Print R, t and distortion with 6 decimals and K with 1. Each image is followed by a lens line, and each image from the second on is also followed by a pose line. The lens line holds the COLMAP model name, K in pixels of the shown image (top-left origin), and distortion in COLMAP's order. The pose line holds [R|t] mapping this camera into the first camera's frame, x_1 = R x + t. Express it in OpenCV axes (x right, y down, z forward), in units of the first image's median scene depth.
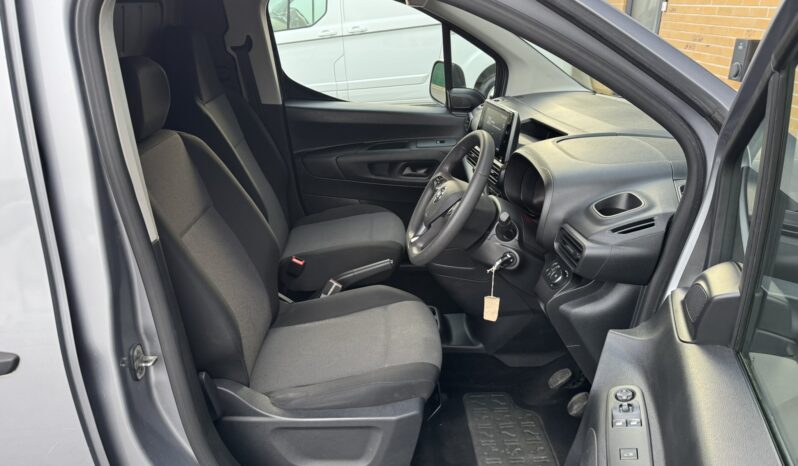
lens RADIAL K [[561.8, 0, 402.8], [0, 561.8, 229.3], [0, 0, 1]] dist [0.073273, -0.089192]
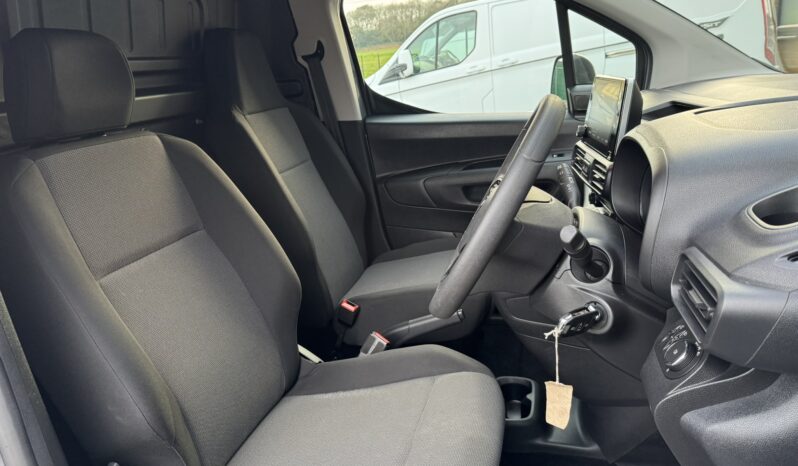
lens RADIAL K [[566.9, 0, 399.8], [0, 566.9, 229.5], [0, 0, 1]] dist [0.088008, -0.150434]
pose [[0.954512, -0.003783, -0.298148, 0.127601], [-0.021247, 0.996515, -0.080667, 0.013845], [0.297414, 0.083332, 0.951105, 0.291857]]
